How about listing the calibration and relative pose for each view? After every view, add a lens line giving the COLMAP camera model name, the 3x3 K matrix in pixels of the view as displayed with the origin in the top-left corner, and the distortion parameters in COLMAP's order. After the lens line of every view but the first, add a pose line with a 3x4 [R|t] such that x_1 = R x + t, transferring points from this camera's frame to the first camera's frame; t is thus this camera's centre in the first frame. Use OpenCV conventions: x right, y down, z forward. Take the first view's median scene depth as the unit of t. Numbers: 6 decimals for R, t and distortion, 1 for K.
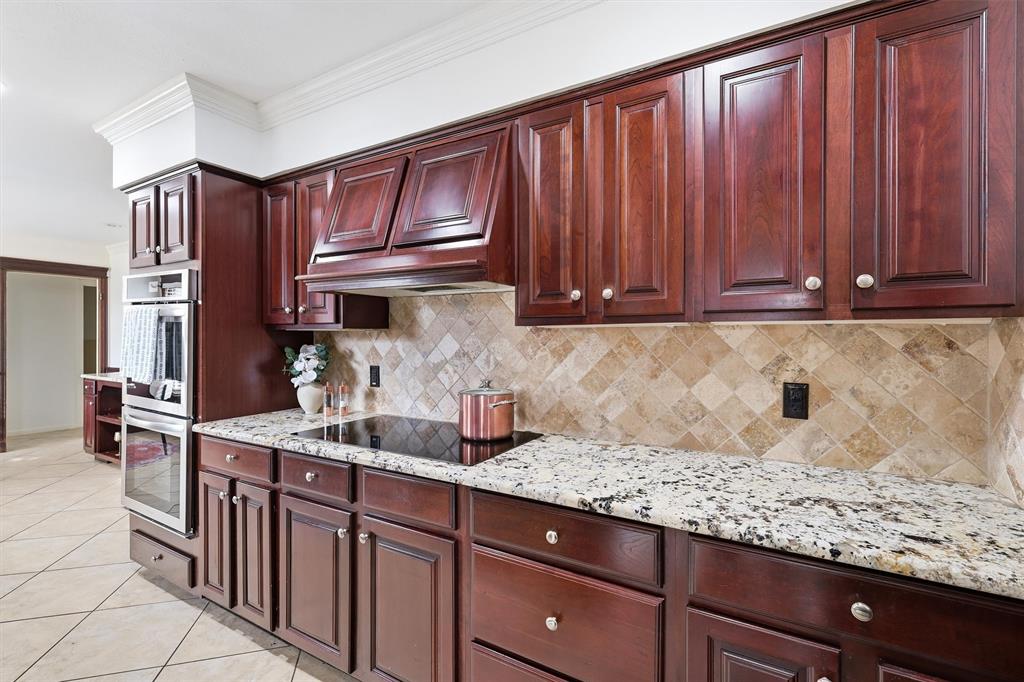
lens RADIAL K [[481.6, 0, 487.5], [0, 481.6, 340.6], [0, 0, 1]] dist [0.002126, 0.000626]
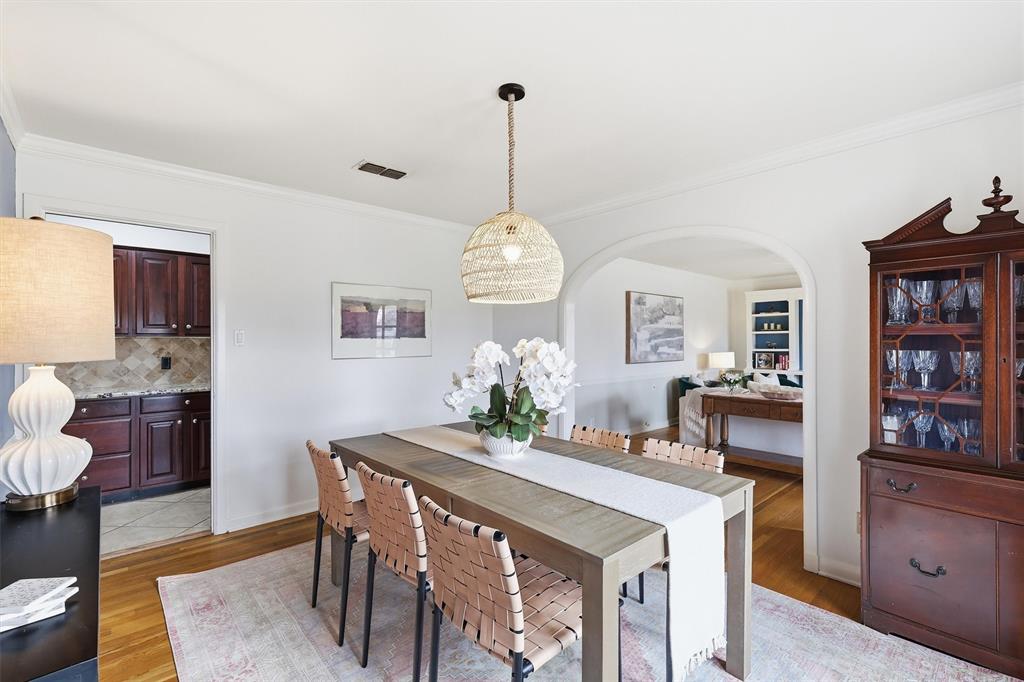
lens RADIAL K [[447.2, 0, 513.1], [0, 447.2, 338.1], [0, 0, 1]] dist [0.000614, 0.000187]
pose [[0.281967, 0.002170, 0.959422, -1.477449], [0.006520, 0.999970, -0.004178, -0.004197], [-0.959402, 0.007433, 0.281945, -1.924338]]
